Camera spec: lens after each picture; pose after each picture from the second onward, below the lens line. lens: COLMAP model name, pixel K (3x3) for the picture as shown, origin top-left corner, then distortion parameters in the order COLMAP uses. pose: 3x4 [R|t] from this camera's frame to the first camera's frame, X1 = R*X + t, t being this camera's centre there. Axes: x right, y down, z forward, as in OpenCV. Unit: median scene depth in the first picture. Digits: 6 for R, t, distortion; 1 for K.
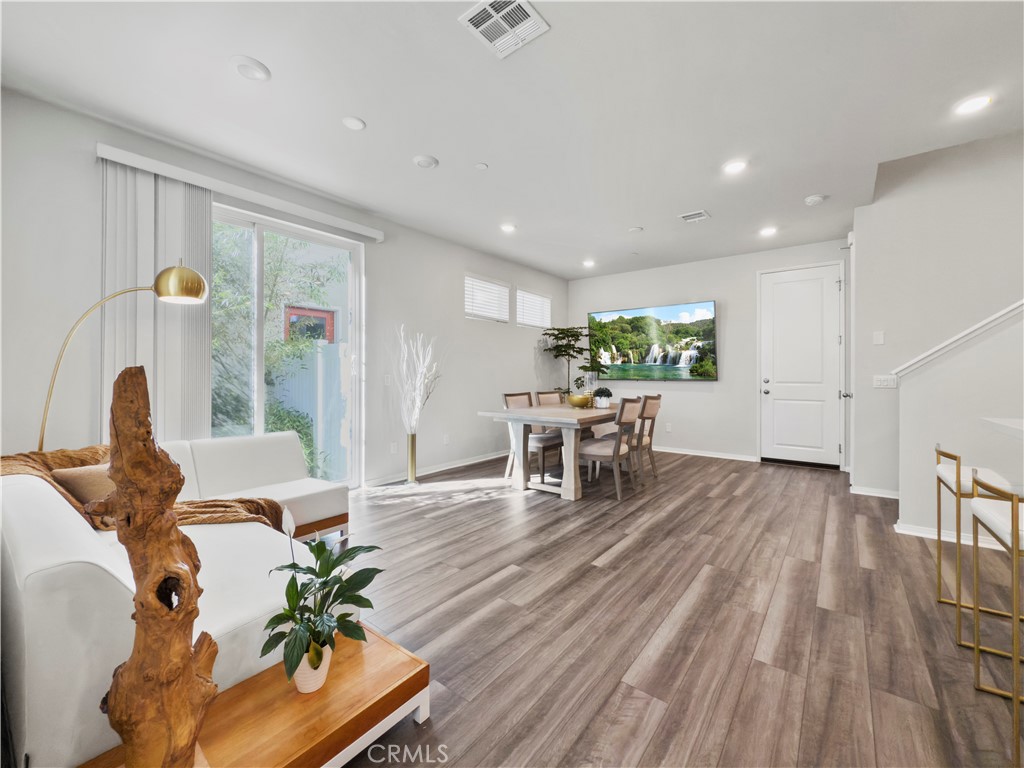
lens RADIAL K [[420.8, 0, 512.1], [0, 420.8, 375.2], [0, 0, 1]] dist [-0.002544, 0.000278]
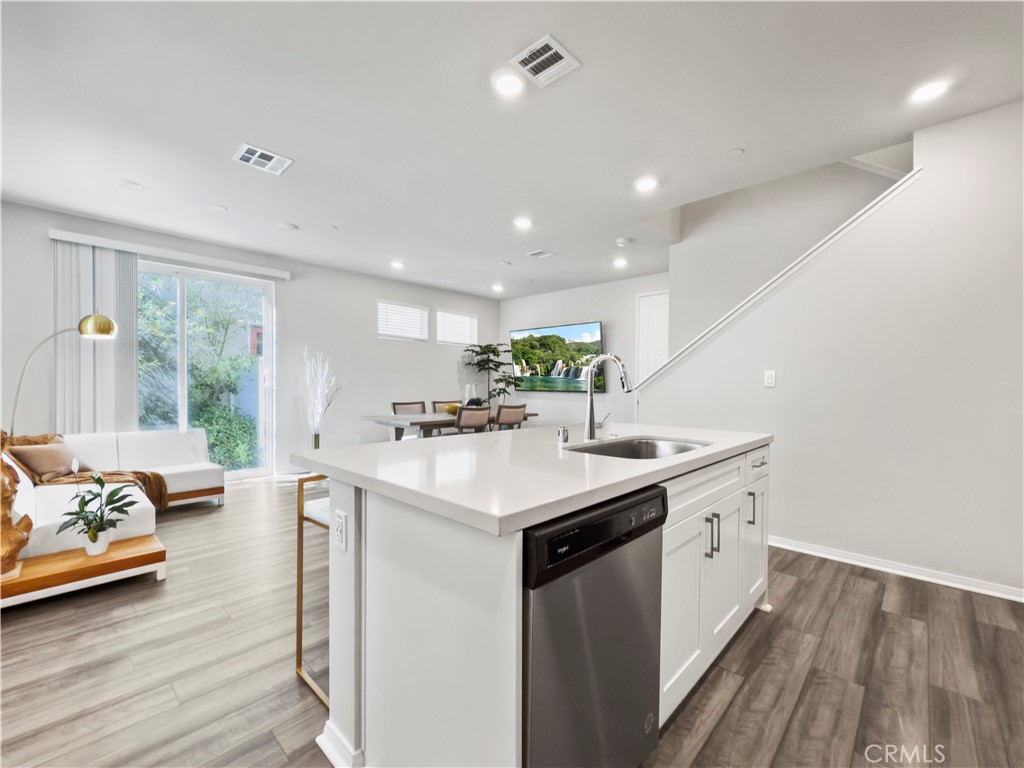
lens RADIAL K [[435.9, 0, 516.3], [0, 435.9, 389.9], [0, 0, 1]] dist [-0.000413, 0.000061]
pose [[0.996006, 0.007625, -0.088958, 0.509777], [-0.006466, 0.999891, 0.013307, -0.012250], [0.089050, -0.012678, 0.995946, -0.250913]]
